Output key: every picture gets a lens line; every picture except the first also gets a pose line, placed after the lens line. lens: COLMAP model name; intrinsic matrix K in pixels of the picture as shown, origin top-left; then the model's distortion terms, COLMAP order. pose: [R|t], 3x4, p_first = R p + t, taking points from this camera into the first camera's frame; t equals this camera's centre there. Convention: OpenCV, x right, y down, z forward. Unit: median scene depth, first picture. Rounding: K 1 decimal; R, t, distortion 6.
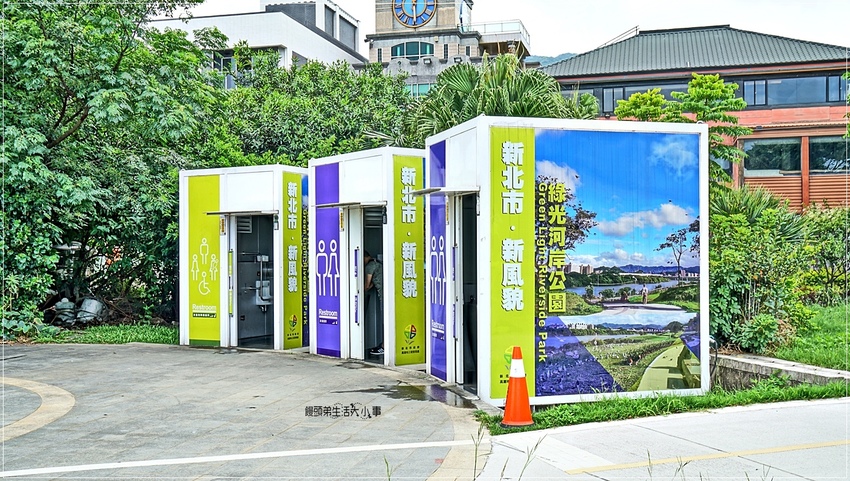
lens RADIAL K [[912.7, 0, 425.0], [0, 912.7, 240.5], [0, 0, 1]] dist [0.002111, 0.003606]
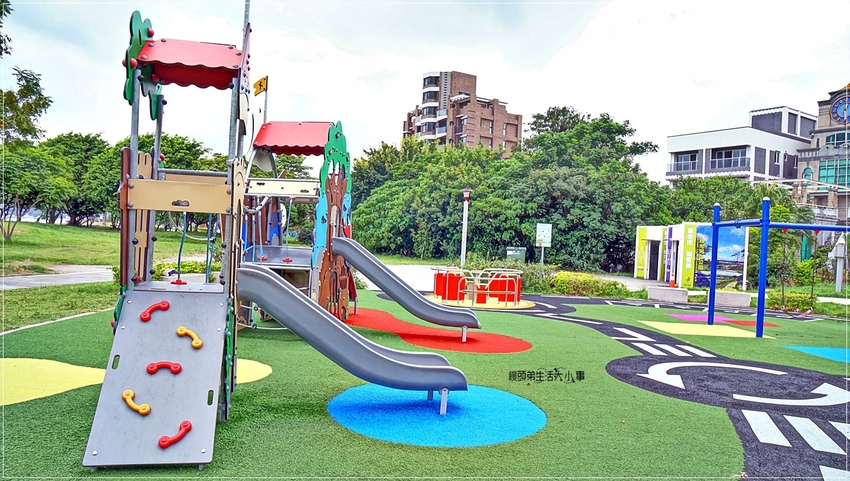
lens RADIAL K [[589.3, 0, 425.0], [0, 589.3, 240.5], [0, 0, 1]] dist [-0.148273, 0.120626]
pose [[0.720817, 0.047691, -0.691483, 0.724709], [-0.046531, 0.998709, 0.020376, -0.034179], [0.691562, 0.017488, 0.722106, -1.209399]]
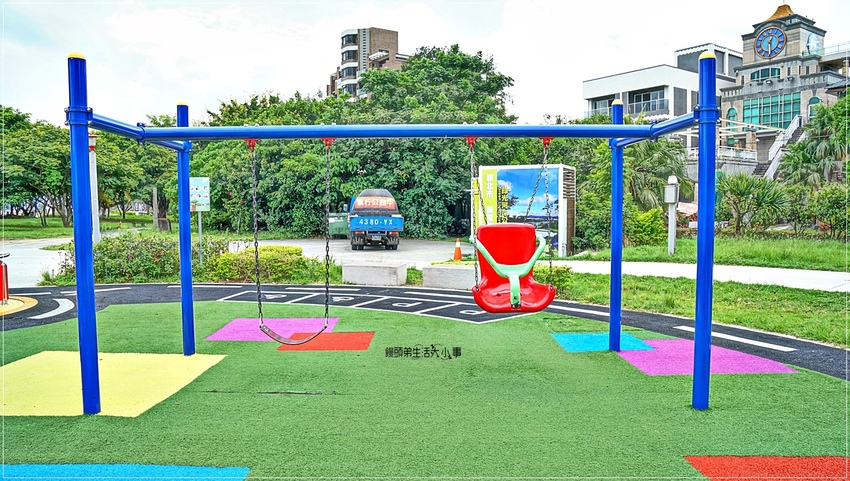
lens RADIAL K [[589.3, 0, 425.0], [0, 589.3, 240.5], [0, 0, 1]] dist [-0.148273, 0.120626]
pose [[0.753689, 0.041389, -0.655926, 0.856844], [0.008120, 0.997353, 0.072263, -0.021627], [0.657181, -0.059790, 0.751358, -0.436829]]
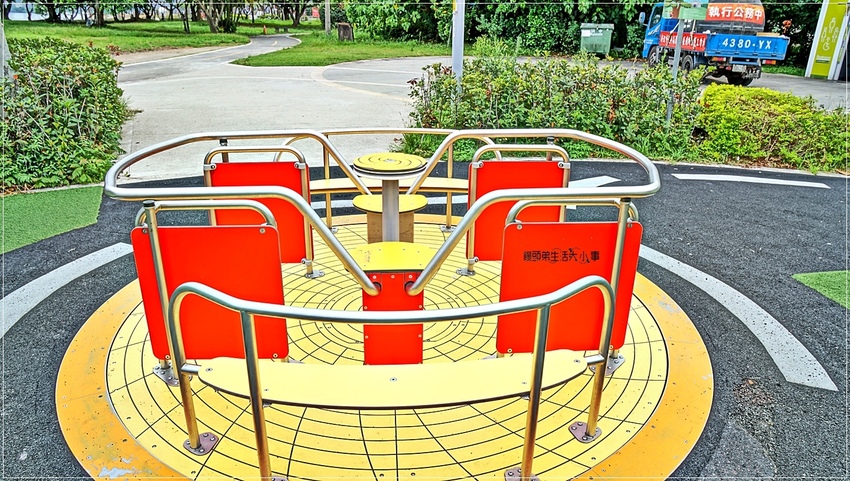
lens RADIAL K [[589.3, 0, 425.0], [0, 589.3, 240.5], [0, 0, 1]] dist [-0.148273, 0.120626]
pose [[0.637587, 0.297561, -0.710592, 0.190831], [-0.009589, 0.925387, 0.378903, -0.009849], [0.770319, -0.234770, 0.592867, -0.459267]]
